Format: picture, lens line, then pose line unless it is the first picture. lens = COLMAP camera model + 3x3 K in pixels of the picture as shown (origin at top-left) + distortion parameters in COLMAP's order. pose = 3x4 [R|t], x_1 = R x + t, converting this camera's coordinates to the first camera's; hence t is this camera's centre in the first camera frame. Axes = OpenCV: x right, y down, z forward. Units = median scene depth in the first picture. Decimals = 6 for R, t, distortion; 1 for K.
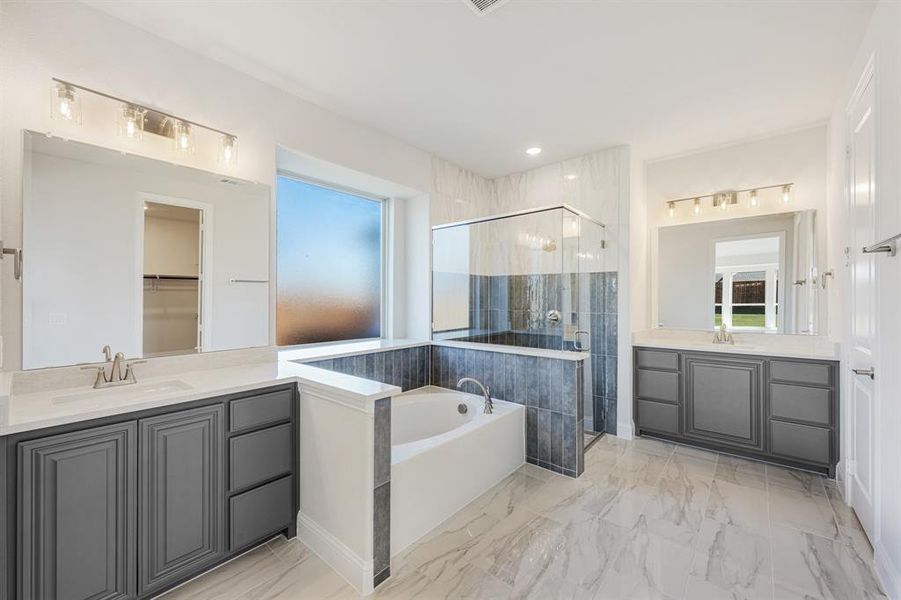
lens RADIAL K [[363.2, 0, 450.1], [0, 363.2, 298.5], [0, 0, 1]] dist [-0.001158, -0.000109]
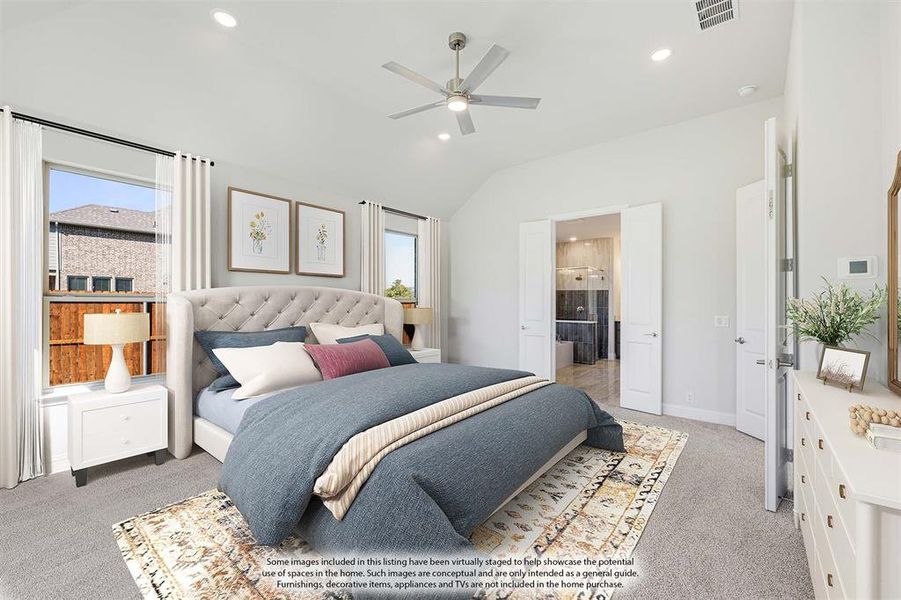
lens RADIAL K [[363.2, 0, 450.9], [0, 363.2, 301.4], [0, 0, 1]] dist [-0.001158, -0.000109]
pose [[0.999993, -0.000812, 0.003519, -0.600157], [0.000815, 0.999999, -0.000749, 0.001543], [-0.003518, 0.000751, 0.999994, -1.428665]]
